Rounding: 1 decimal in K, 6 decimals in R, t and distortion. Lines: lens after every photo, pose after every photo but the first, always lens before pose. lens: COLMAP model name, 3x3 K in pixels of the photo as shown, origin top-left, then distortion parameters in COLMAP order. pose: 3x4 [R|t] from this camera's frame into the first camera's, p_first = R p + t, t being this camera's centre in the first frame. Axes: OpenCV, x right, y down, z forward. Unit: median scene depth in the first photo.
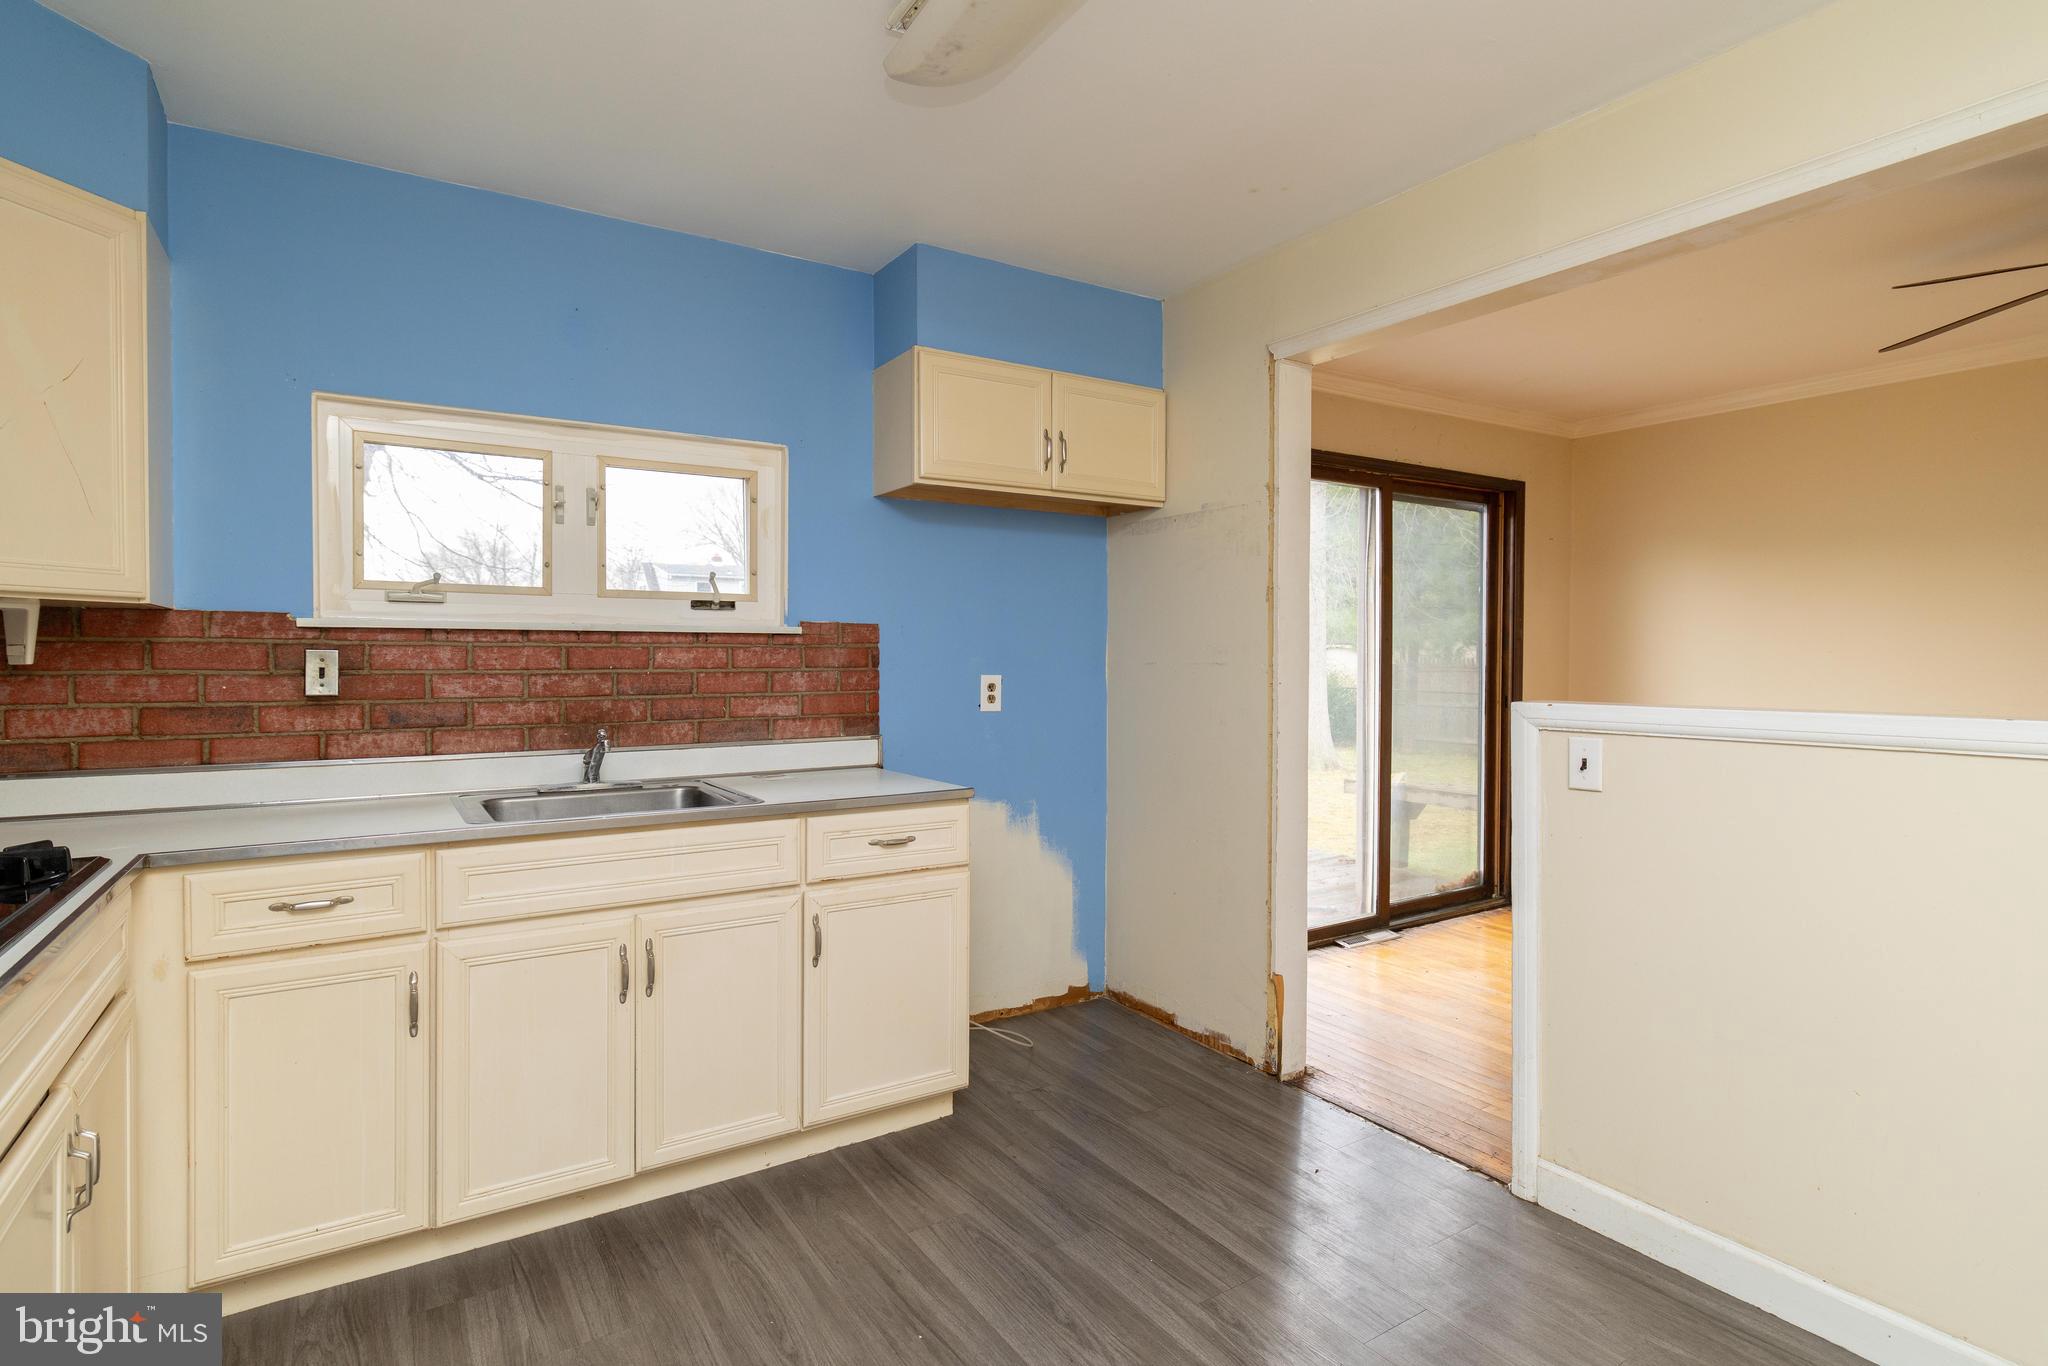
lens RADIAL K [[1021.2, 0, 1017.1], [0, 1021.2, 665.0], [0, 0, 1]] dist [-0.001540, 0.000070]
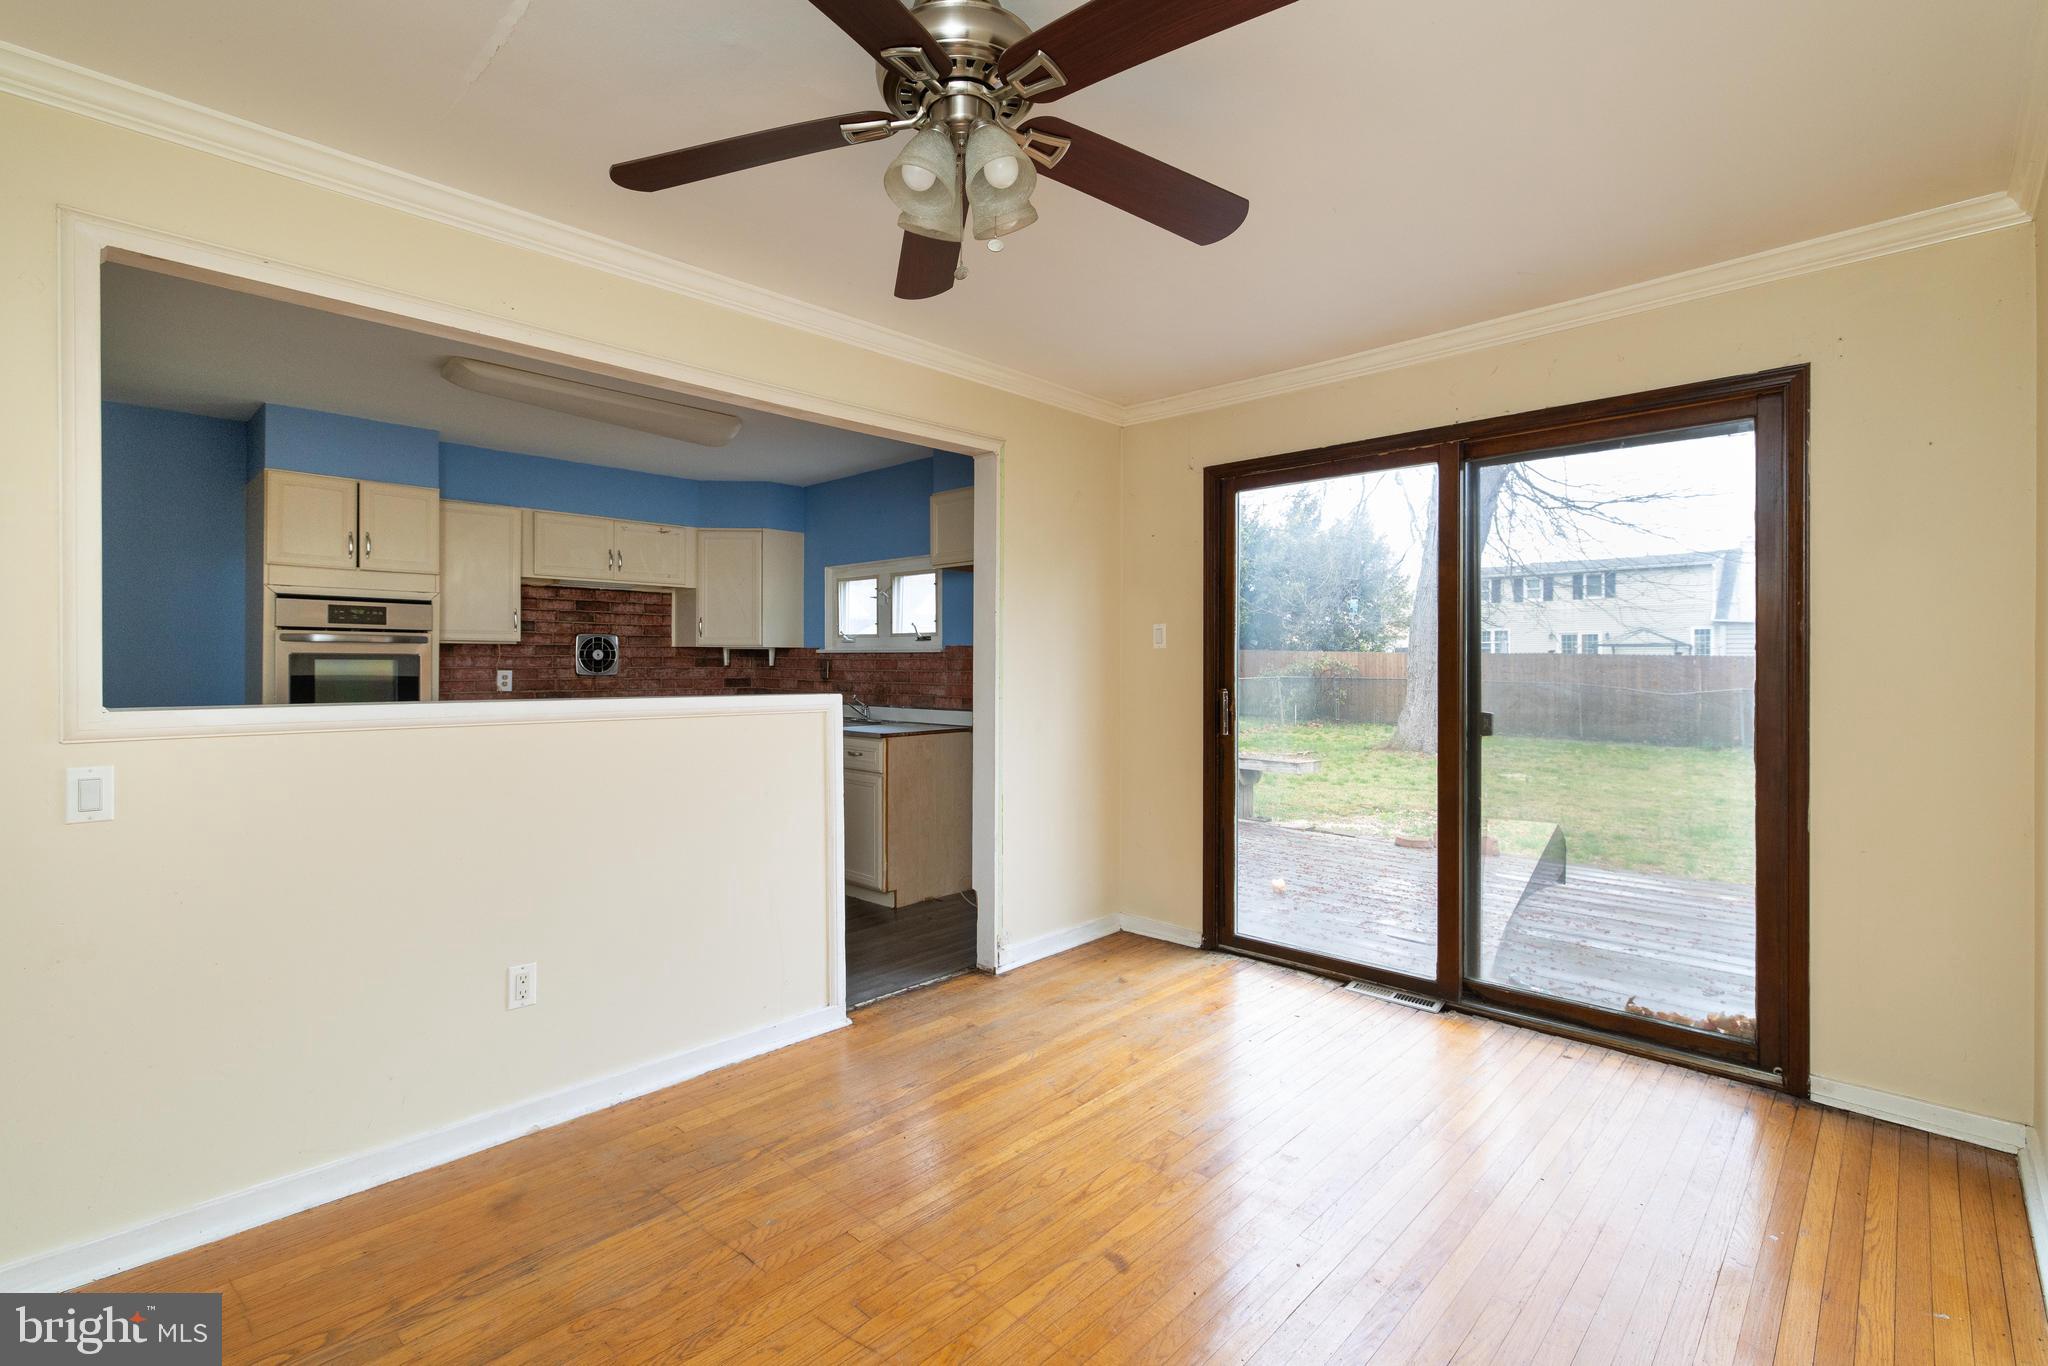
lens RADIAL K [[889.2, 0, 997.7], [0, 889.2, 665.3], [0, 0, 1]] dist [0.001889, 0.000344]
pose [[0.233993, 0.001833, -0.972237, 1.588657], [-0.014727, 0.999890, -0.001659, -0.006317], [0.972127, 0.014707, 0.233994, 0.806239]]
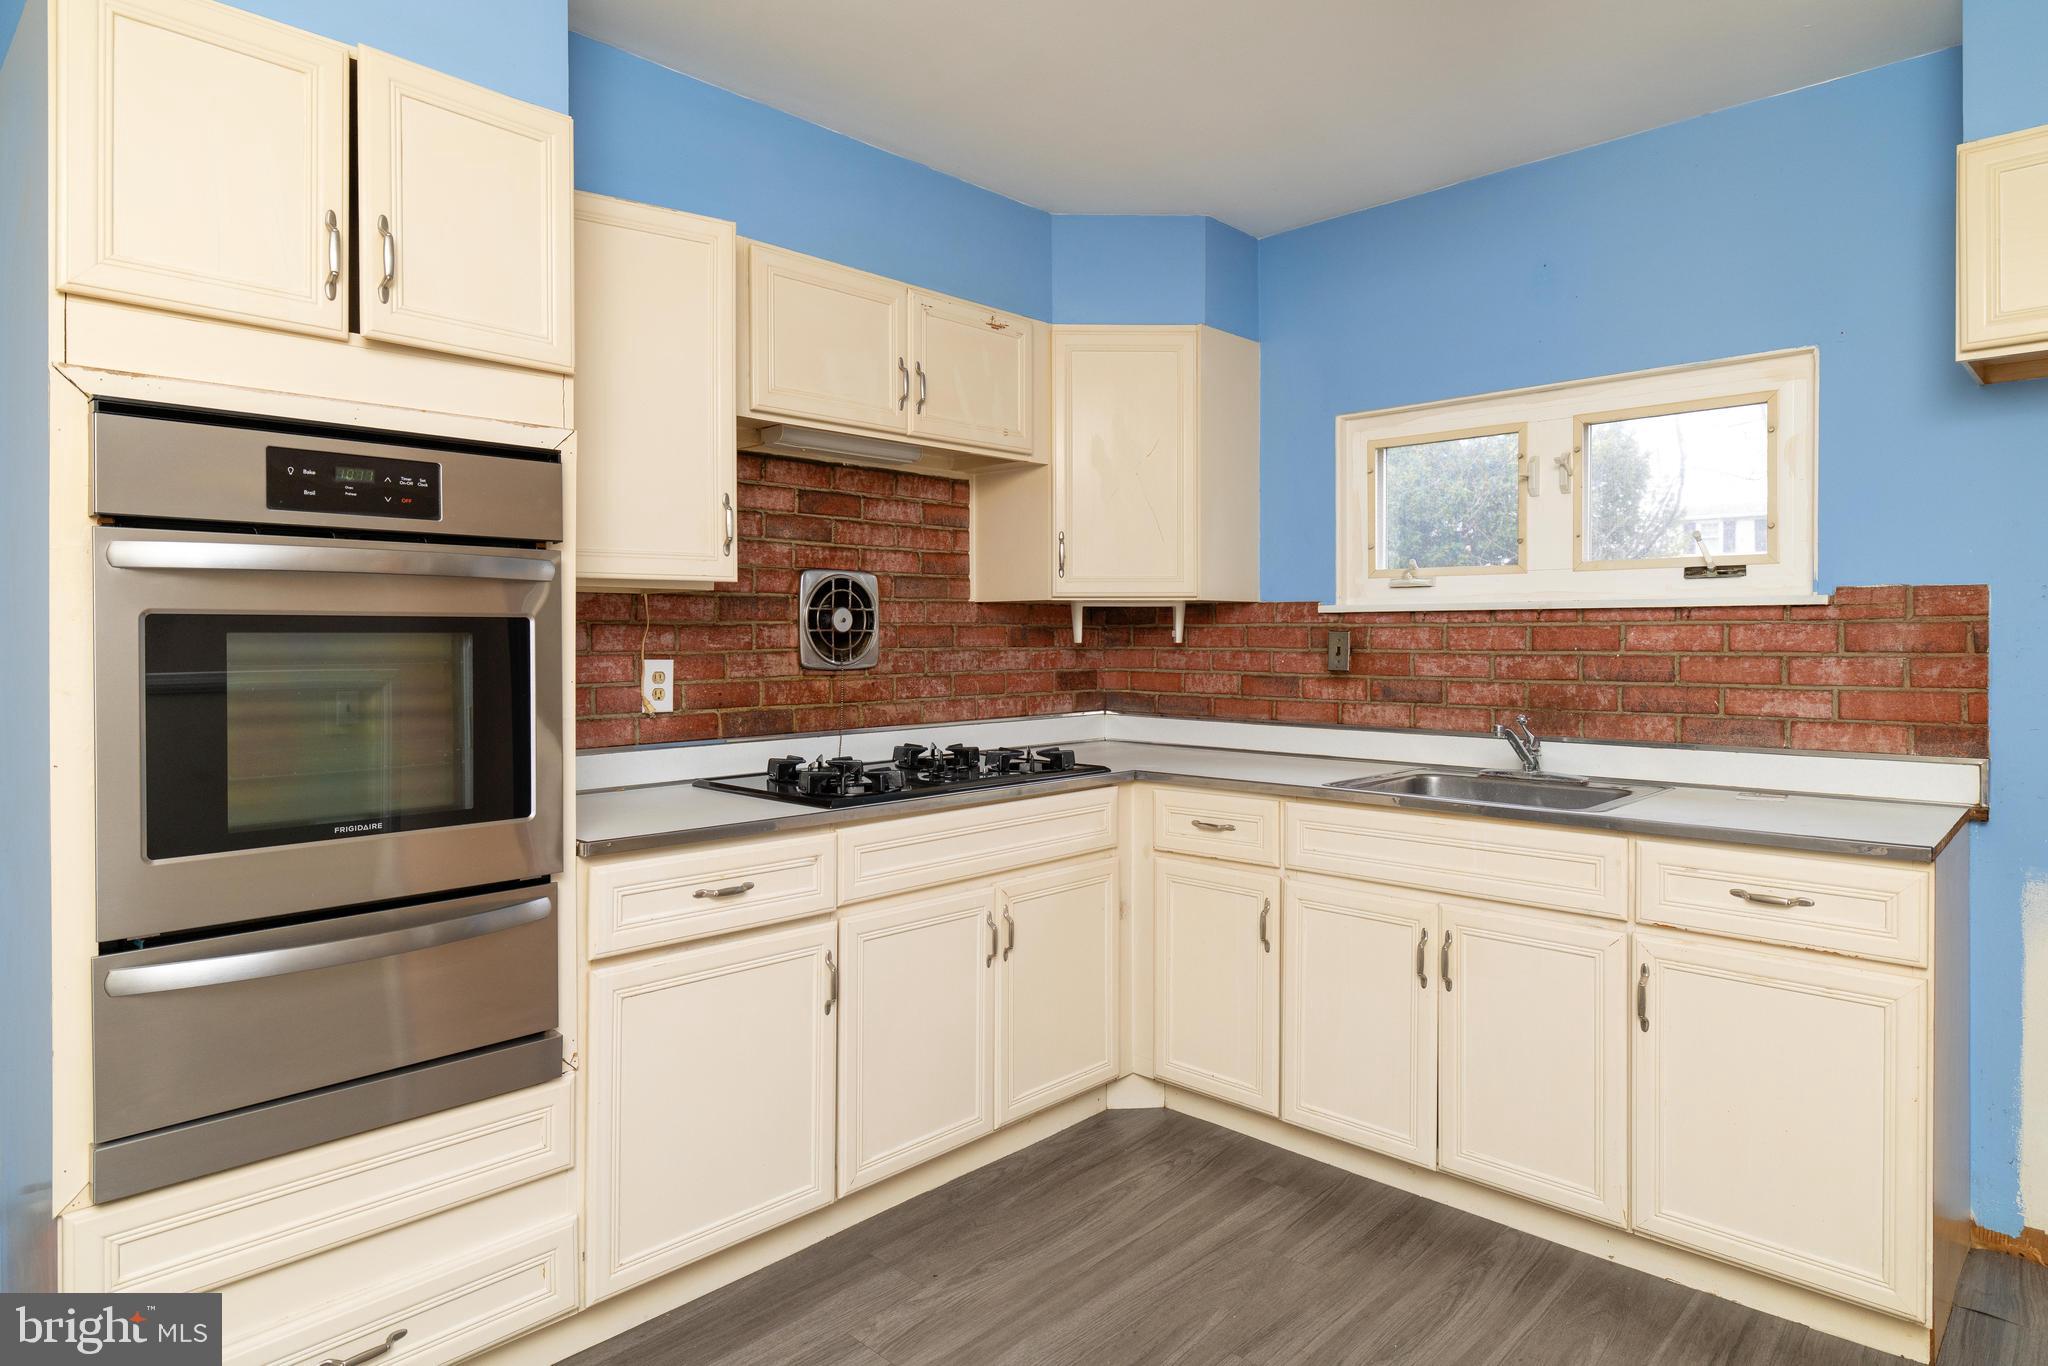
lens RADIAL K [[1197.1, 0, 1020.8], [0, 1197.1, 643.8], [0, 0, 1]] dist [0.001629, -0.000237]
pose [[0.223705, 0.002778, -0.974653, 0.537300], [-0.007437, 0.999972, 0.001144, 0.000363], [0.974628, 0.006993, 0.223720, 0.295303]]
